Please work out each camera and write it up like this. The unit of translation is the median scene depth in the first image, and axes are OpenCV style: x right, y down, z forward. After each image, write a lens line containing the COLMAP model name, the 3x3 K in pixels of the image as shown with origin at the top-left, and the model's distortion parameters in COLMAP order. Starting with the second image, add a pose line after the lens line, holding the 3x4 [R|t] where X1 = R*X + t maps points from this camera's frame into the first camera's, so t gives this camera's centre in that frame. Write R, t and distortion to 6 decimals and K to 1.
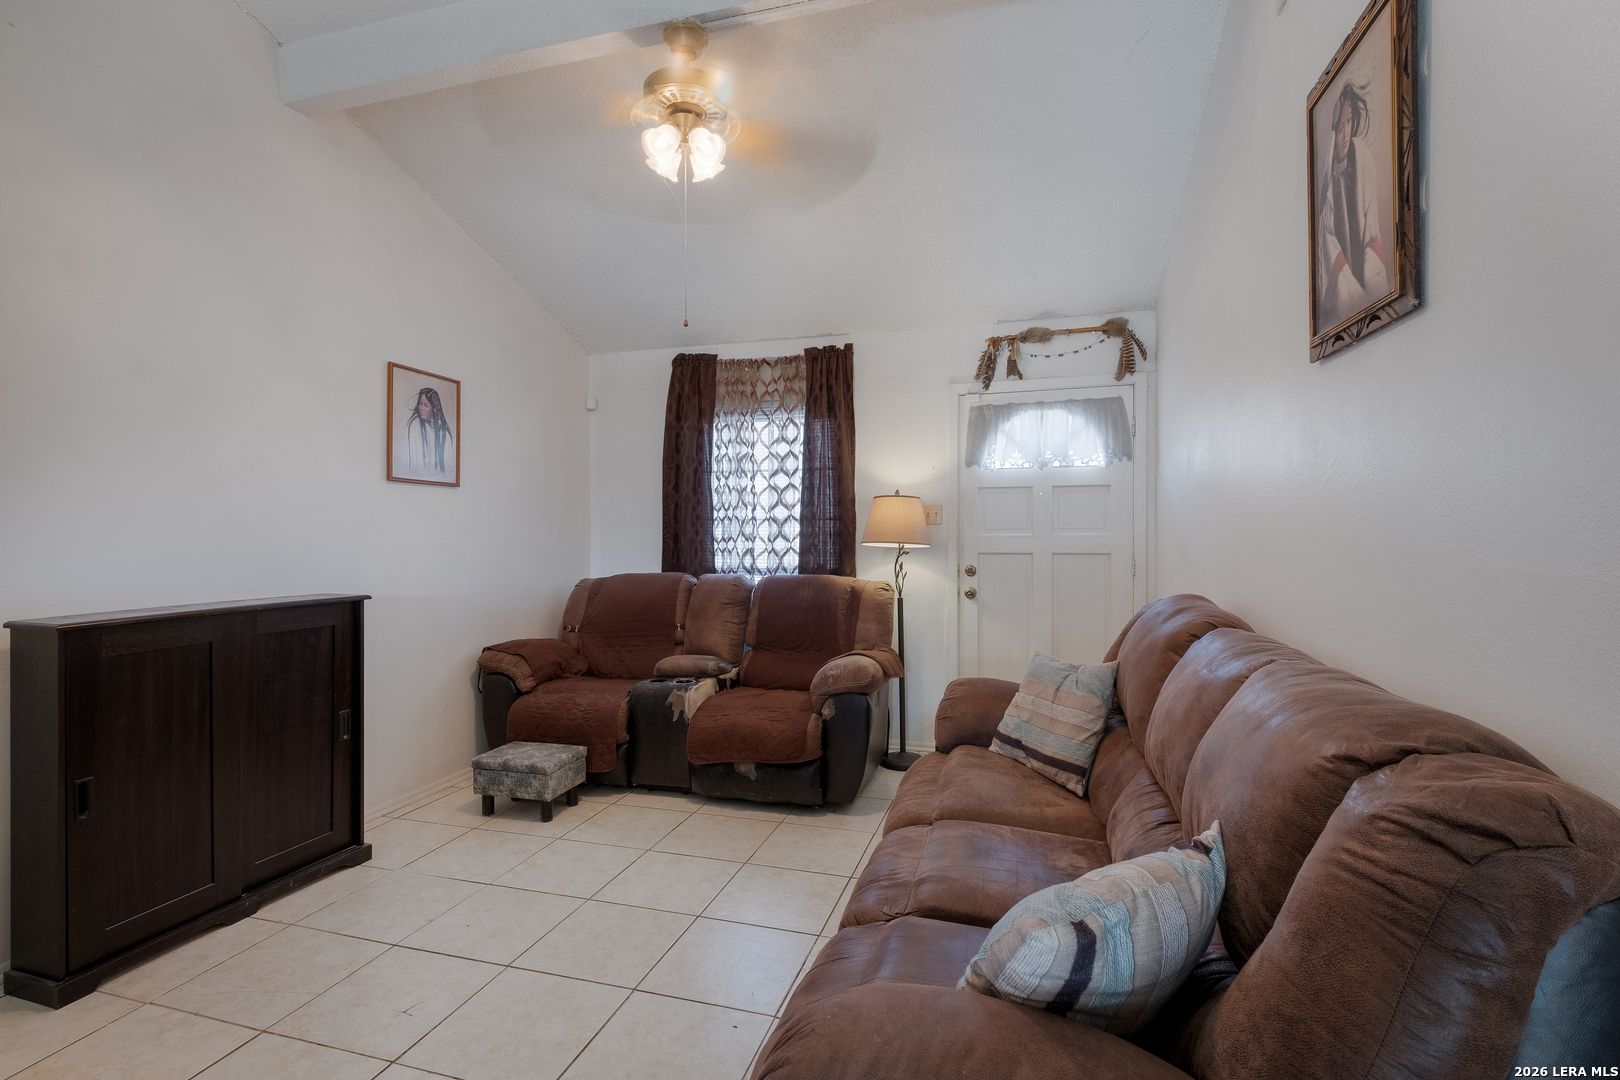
lens RADIAL K [[763.2, 0, 810.0], [0, 763.2, 540.0], [0, 0, 1]] dist [0.000370, -0.000029]
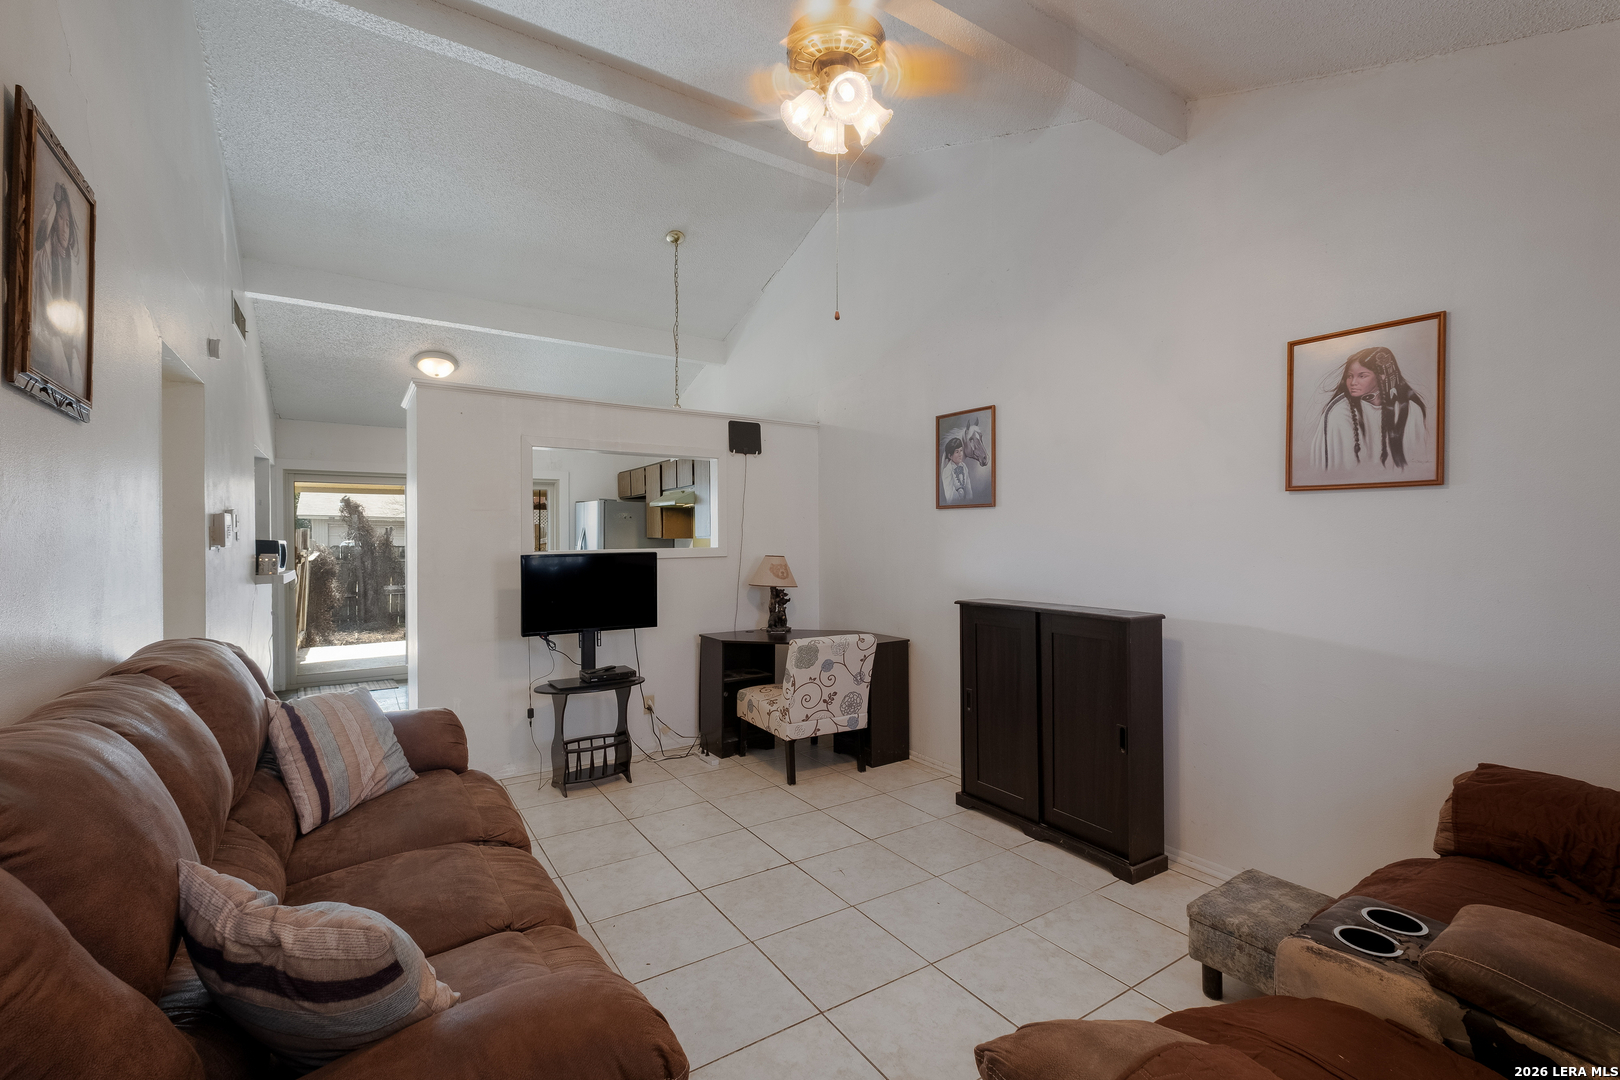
lens RADIAL K [[699.1, 0, 810.0], [0, 699.1, 540.0], [0, 0, 1]] dist [-0.000420, -0.000051]
pose [[-0.650137, -0.007295, -0.759782, 0.317136], [-0.016601, 0.999852, 0.004605, -0.020463], [0.759635, 0.015607, -0.650162, 1.047071]]
